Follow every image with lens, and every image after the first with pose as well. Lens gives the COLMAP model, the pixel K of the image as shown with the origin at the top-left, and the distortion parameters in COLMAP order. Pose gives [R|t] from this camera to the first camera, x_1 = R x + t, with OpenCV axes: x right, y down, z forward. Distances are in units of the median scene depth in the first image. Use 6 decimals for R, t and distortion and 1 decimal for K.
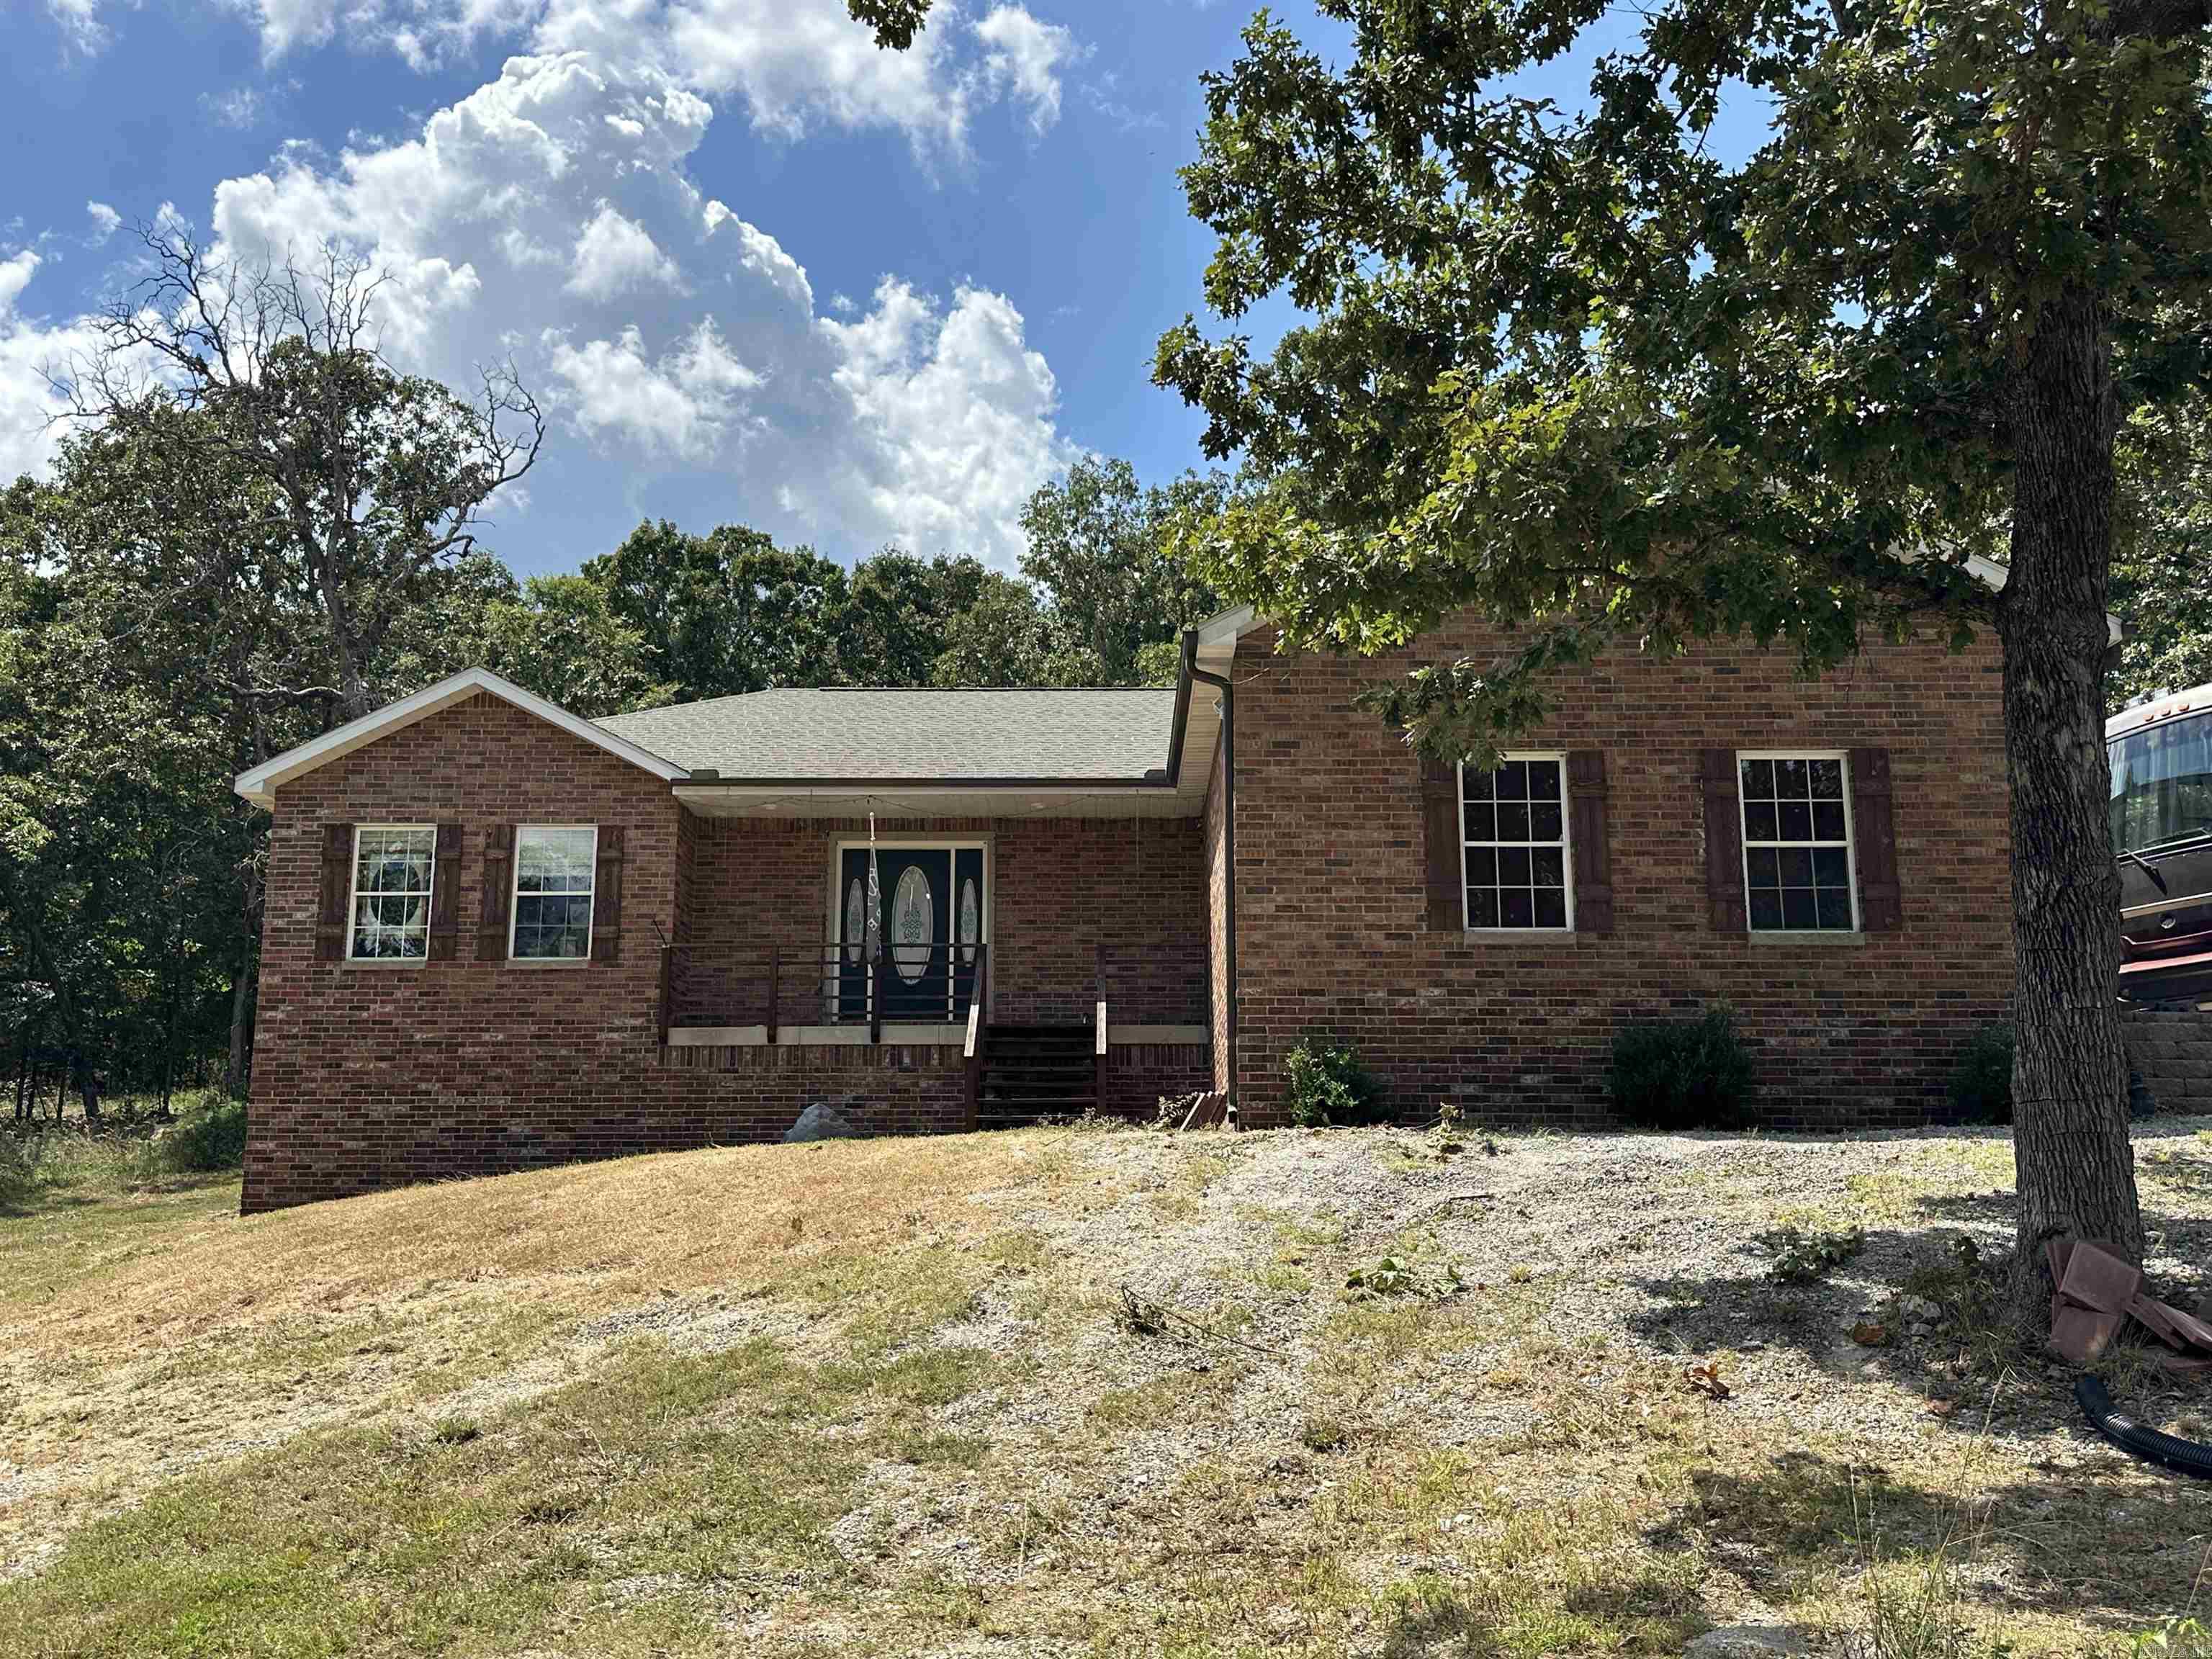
lens RADIAL K [[1959.8, 0, 1097.4], [0, 1959.8, 840.0], [0, 0, 1]] dist [0.180358, -0.333673]
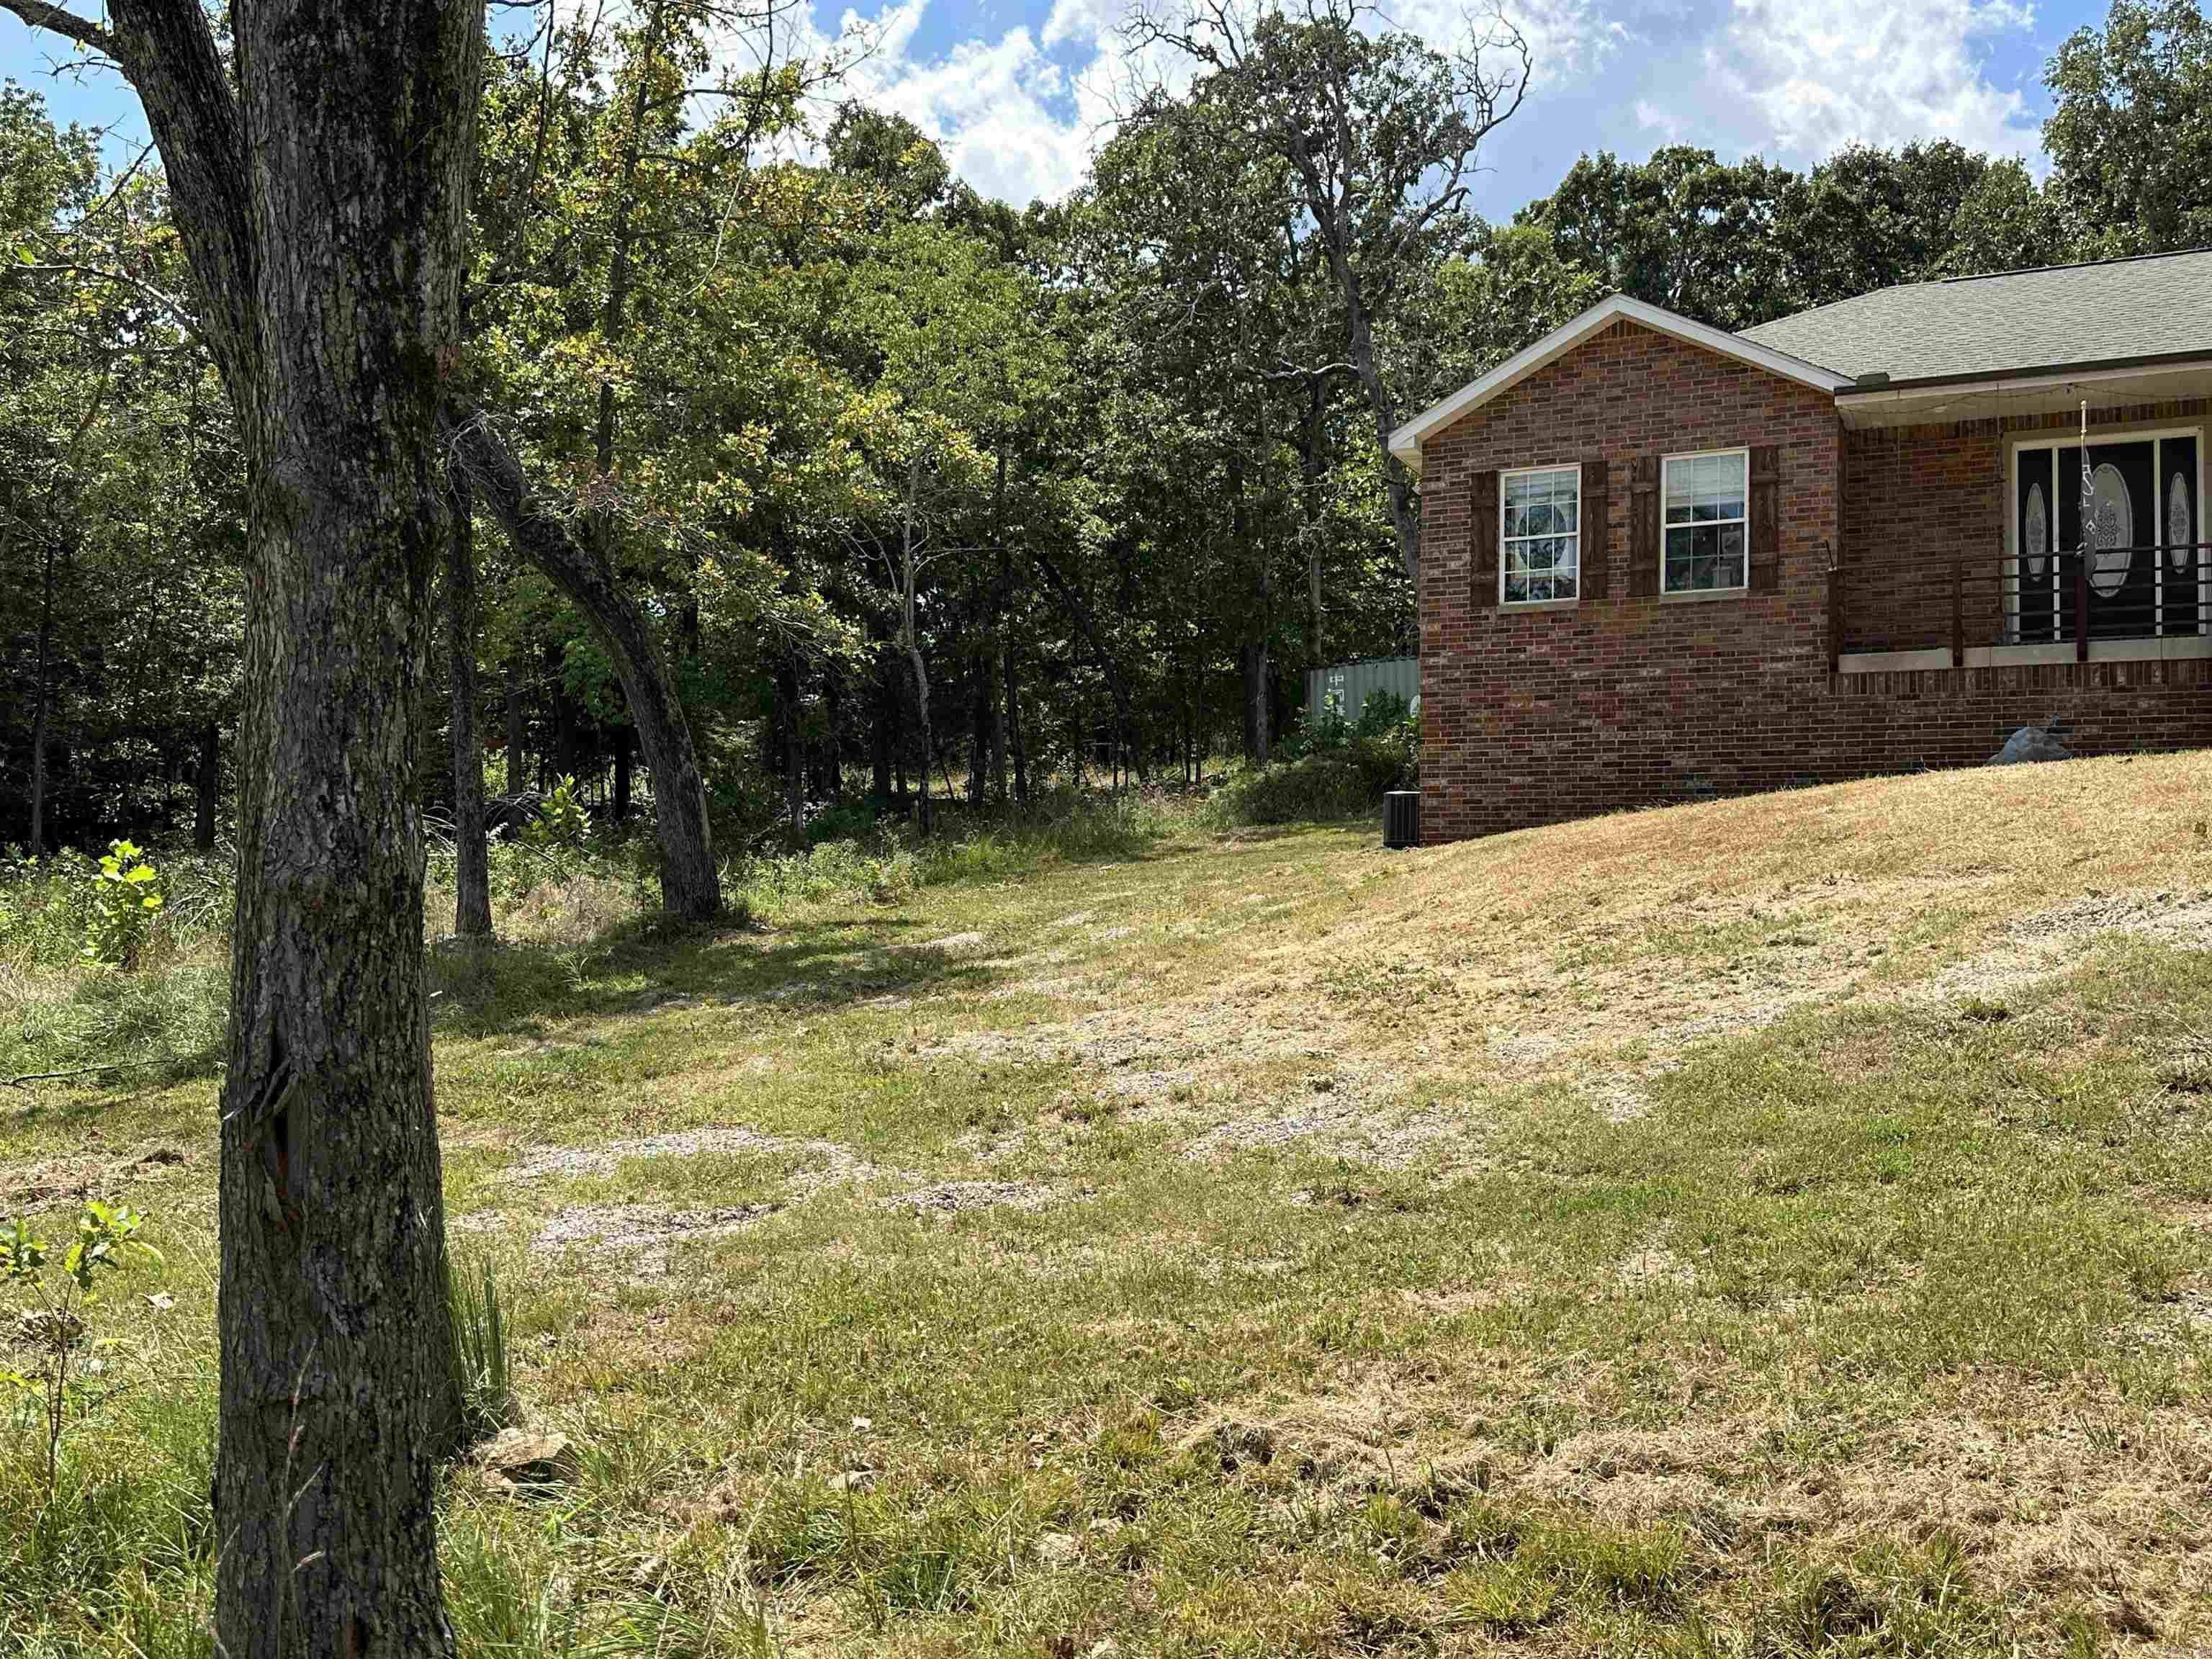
lens RADIAL K [[1959.8, 0, 1097.4], [0, 1959.8, 840.0], [0, 0, 1]] dist [0.180358, -0.333673]
pose [[0.909140, -0.009011, -0.416394, -0.140087], [0.076524, 0.986360, 0.145733, 0.014978], [0.409401, -0.164355, 0.897429, -0.027804]]
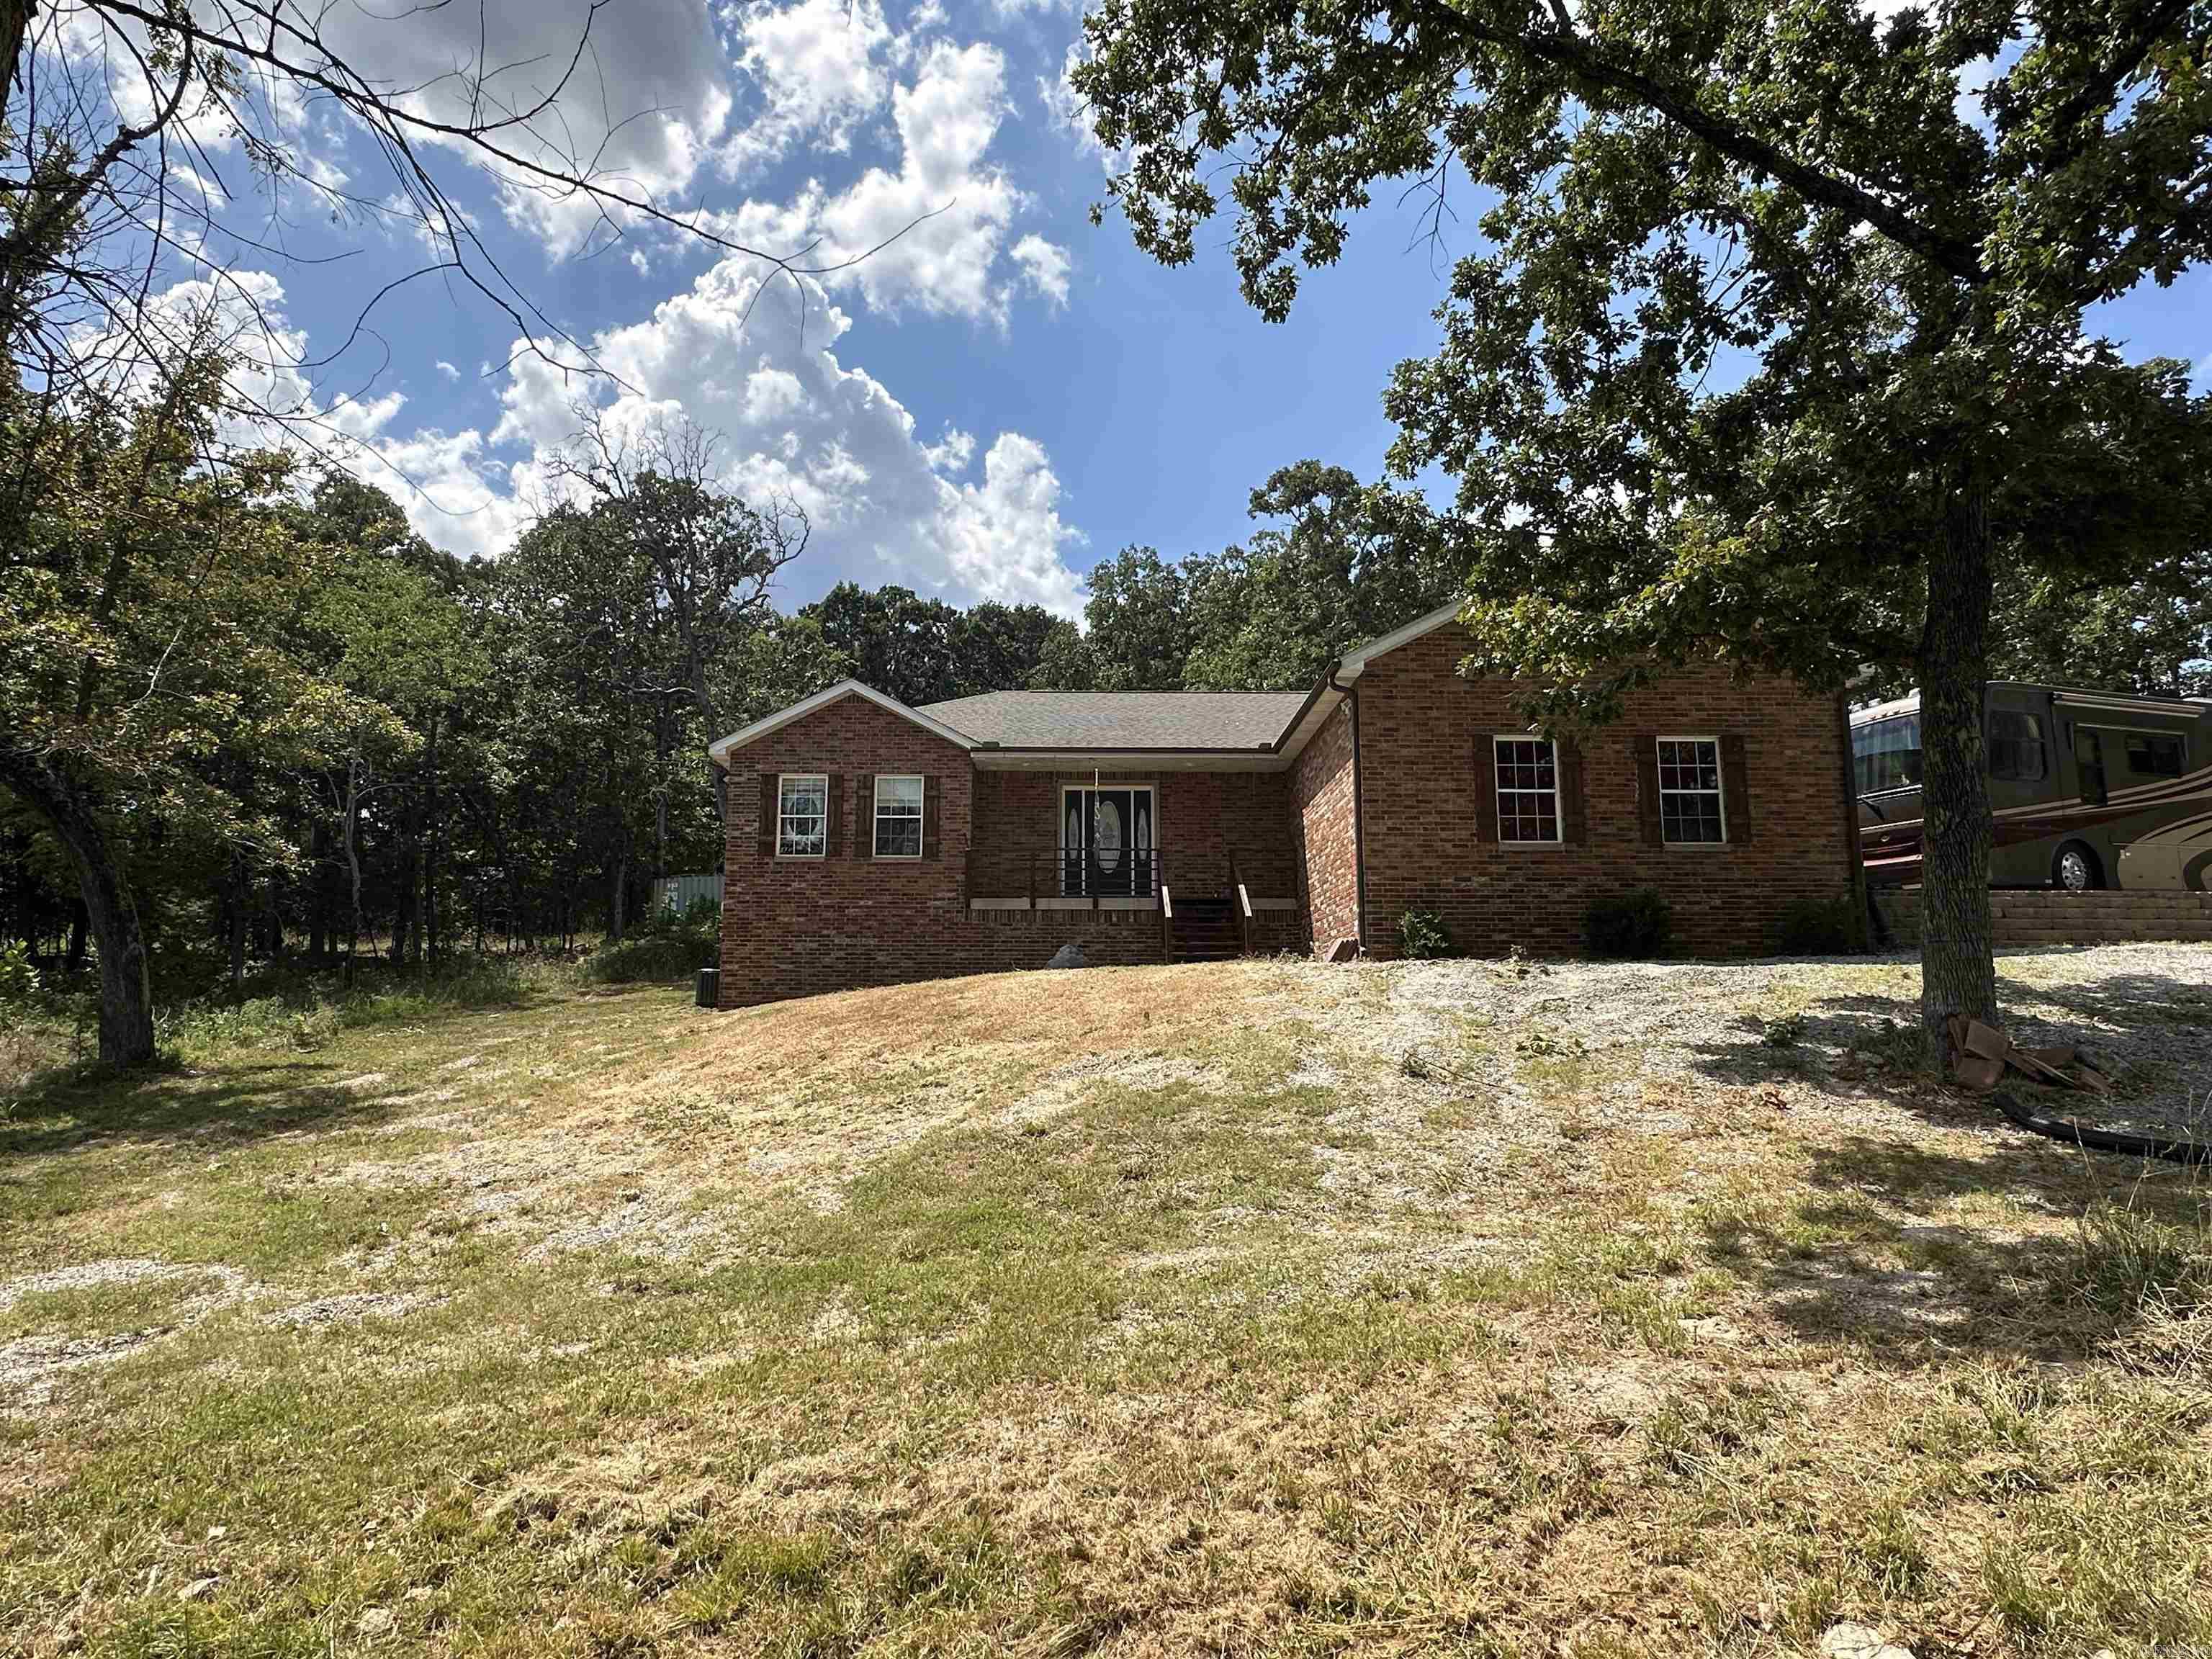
lens RADIAL K [[1231.5, 0, 1098.0], [0, 1231.5, 829.4], [0, 0, 1]] dist [0.001661, 0.001187]
pose [[0.999741, 0.003419, 0.022485, -0.132682], [-0.004295, 0.999229, 0.039033, -0.003257], [-0.022334, -0.039119, 0.998985, -0.026345]]
